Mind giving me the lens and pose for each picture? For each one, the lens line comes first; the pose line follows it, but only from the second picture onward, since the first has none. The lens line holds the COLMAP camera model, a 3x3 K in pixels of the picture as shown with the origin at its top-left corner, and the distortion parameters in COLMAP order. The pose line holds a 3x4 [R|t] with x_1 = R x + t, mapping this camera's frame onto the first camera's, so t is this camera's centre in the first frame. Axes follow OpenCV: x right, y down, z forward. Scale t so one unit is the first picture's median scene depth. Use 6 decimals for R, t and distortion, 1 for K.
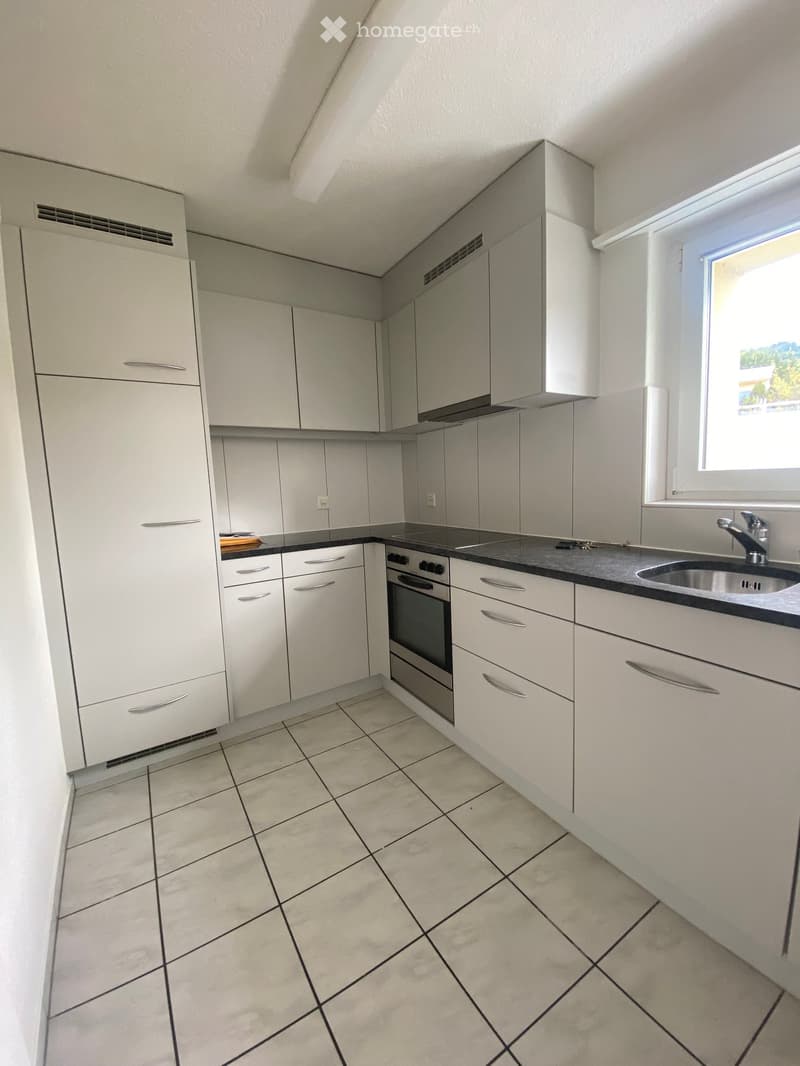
lens RADIAL K [[428.2, 0, 401.6], [0, 428.2, 529.9], [0, 0, 1]] dist [0.031464, -0.027950]
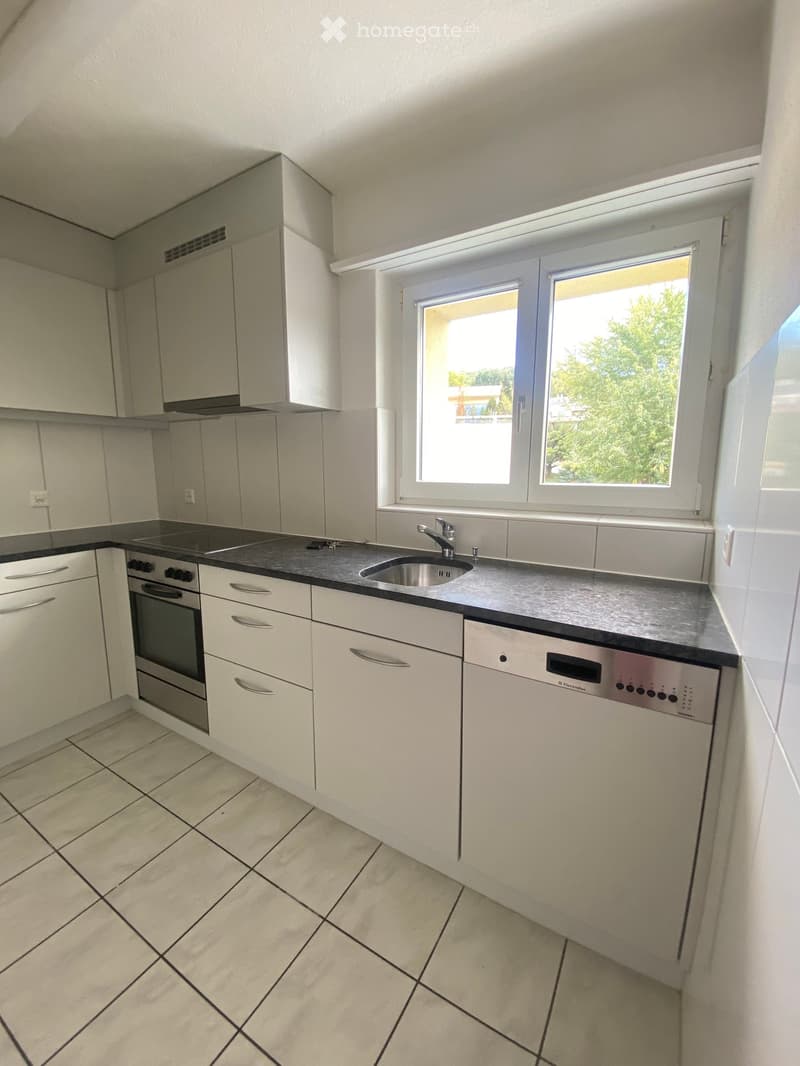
lens RADIAL K [[428.2, 0, 401.6], [0, 428.2, 529.9], [0, 0, 1]] dist [0.031464, -0.027950]
pose [[0.890057, -0.029279, 0.454908, 0.083016], [0.014872, 0.999269, 0.035216, -0.037414], [-0.455607, -0.024579, 0.889842, -0.058105]]
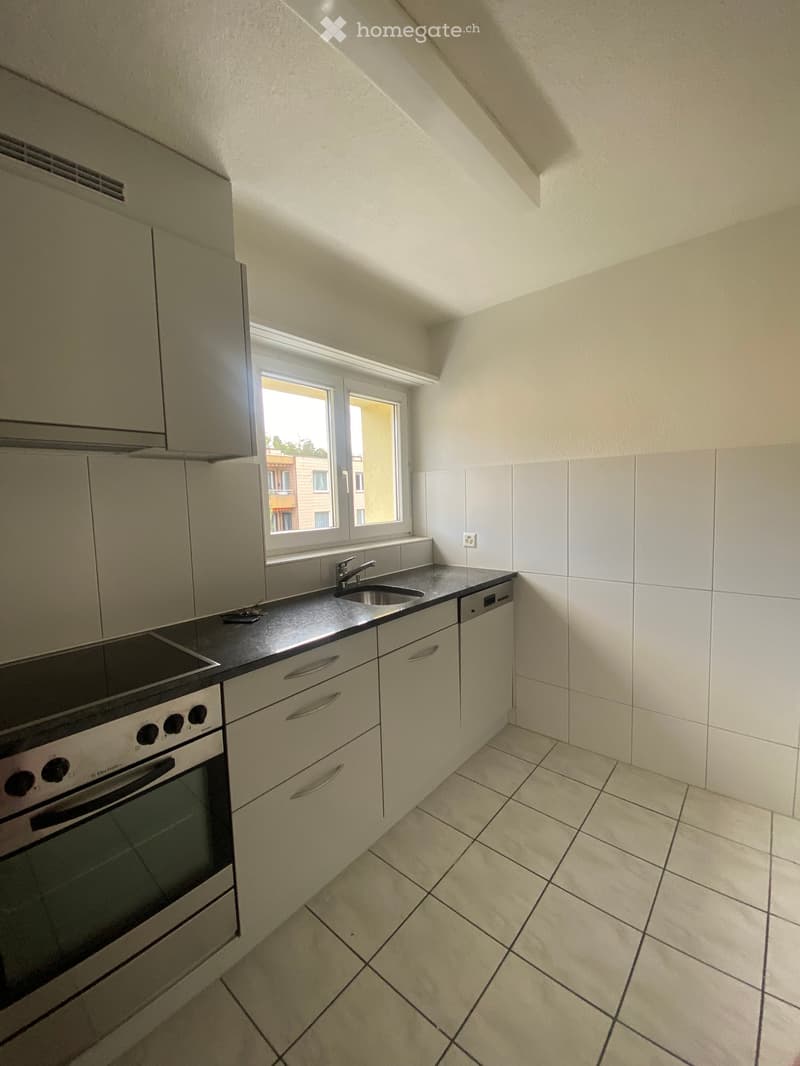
lens RADIAL K [[428.2, 0, 401.6], [0, 428.2, 529.9], [0, 0, 1]] dist [0.031464, -0.027950]
pose [[-0.292802, -0.025428, 0.955835, -0.578681], [0.147297, 0.986514, 0.071366, -0.165459], [-0.944760, 0.161688, -0.285108, 0.902056]]
